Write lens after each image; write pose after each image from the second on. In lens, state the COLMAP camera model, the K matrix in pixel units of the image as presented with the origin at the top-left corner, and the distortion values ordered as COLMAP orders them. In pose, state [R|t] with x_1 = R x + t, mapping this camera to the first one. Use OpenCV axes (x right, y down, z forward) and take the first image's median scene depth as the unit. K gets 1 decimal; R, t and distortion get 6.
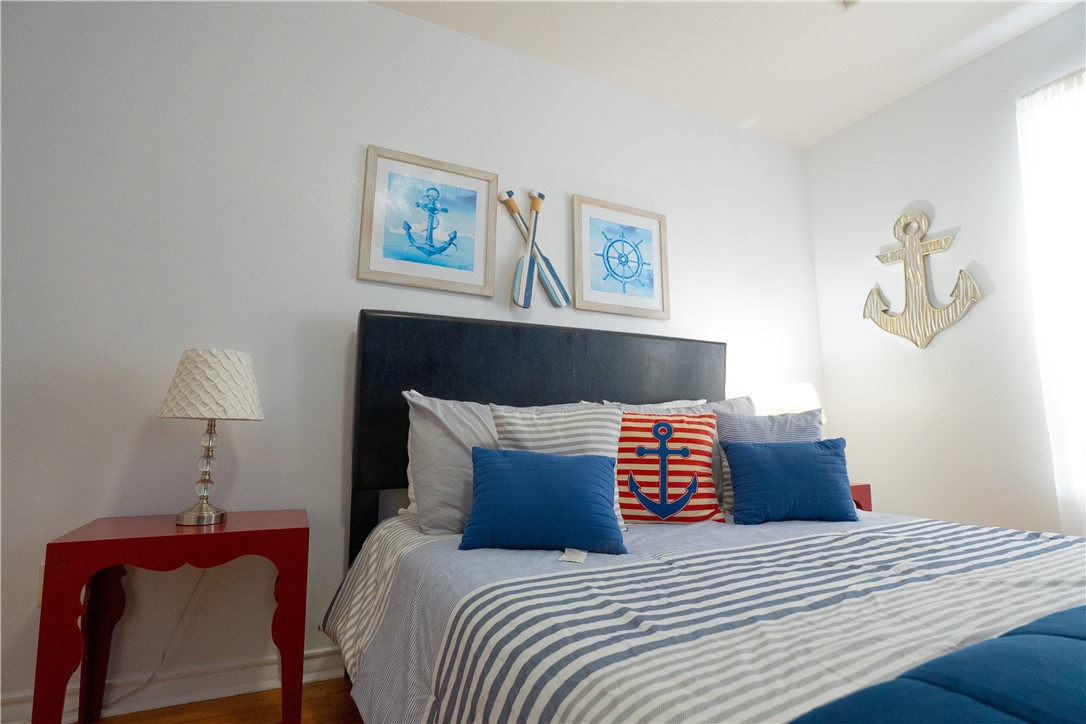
lens RADIAL K [[519.7, 0, 527.7], [0, 519.7, 359.3], [0, 0, 1]] dist [-0.033634, 0.001017]
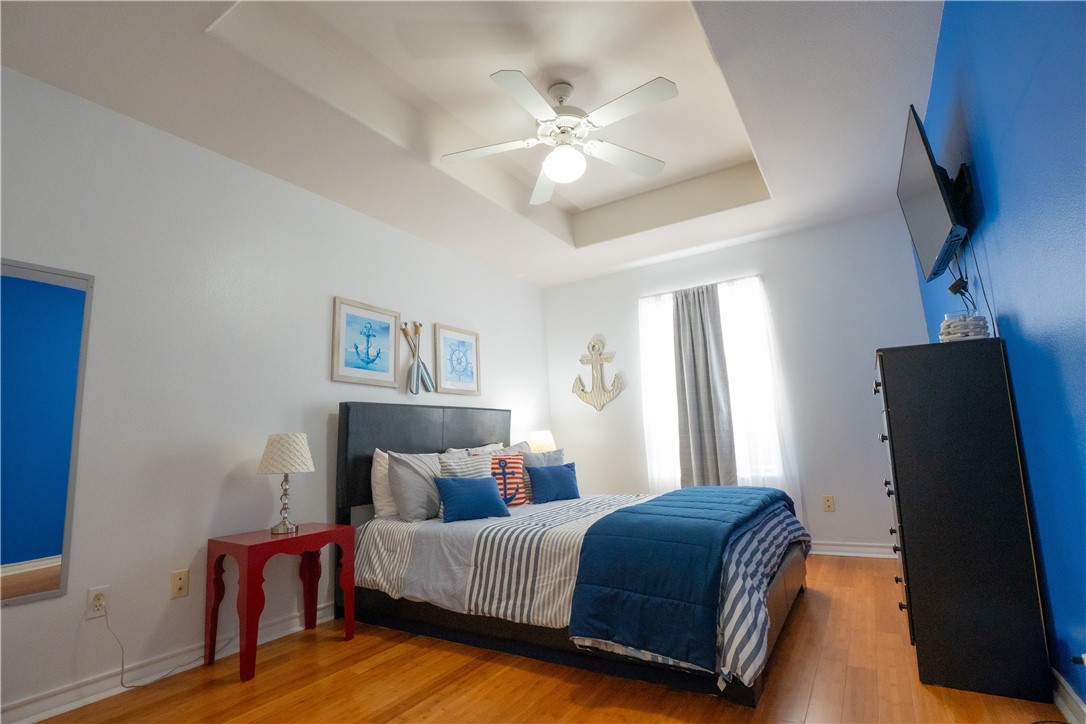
lens RADIAL K [[519.7, 0, 527.7], [0, 519.7, 359.3], [0, 0, 1]] dist [-0.033634, 0.001017]
pose [[0.852944, 0.043397, 0.520196, -0.611221], [-0.022489, 0.998668, -0.046439, -0.150036], [-0.521518, 0.027911, 0.852783, -0.680215]]
